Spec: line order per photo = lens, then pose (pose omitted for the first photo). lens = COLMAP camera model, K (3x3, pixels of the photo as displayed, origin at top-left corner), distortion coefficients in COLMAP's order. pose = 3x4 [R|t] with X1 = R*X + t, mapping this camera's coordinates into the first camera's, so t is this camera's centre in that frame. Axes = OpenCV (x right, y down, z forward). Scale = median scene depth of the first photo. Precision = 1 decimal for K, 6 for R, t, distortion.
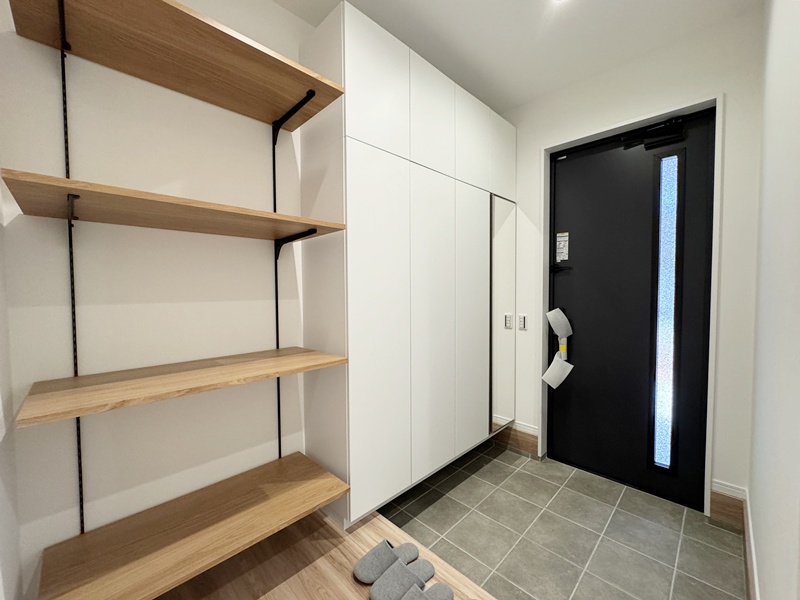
lens RADIAL K [[323.2, 0, 401.6], [0, 323.2, 300.0], [0, 0, 1]] dist [-0.000773, -0.000398]
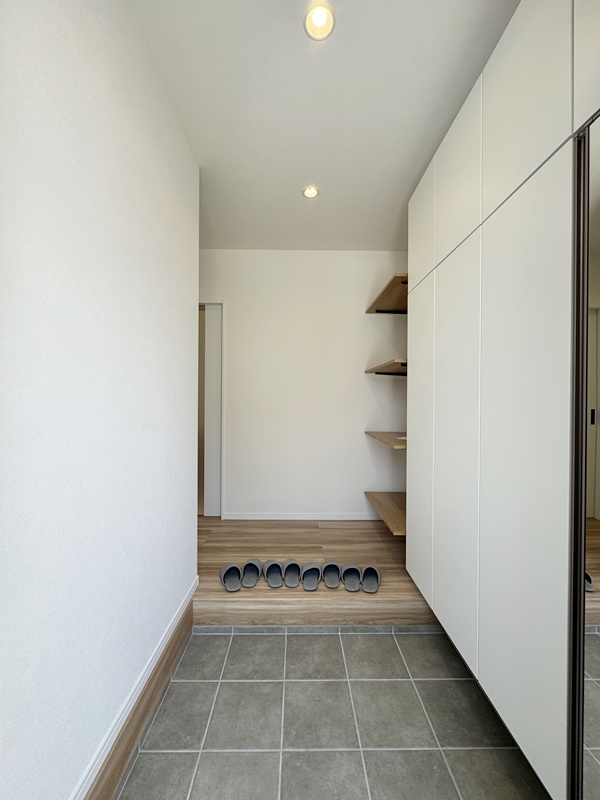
lens RADIAL K [[321.8, 0, 300.0], [0, 321.8, 400.0], [0, 0, 1]] dist [-0.002306, -0.000006]
pose [[-0.701601, 0.003490, -0.712562, 0.987013], [-0.027540, 0.999108, 0.032010, -0.060730], [0.712038, 0.042082, -0.700879, 1.390600]]
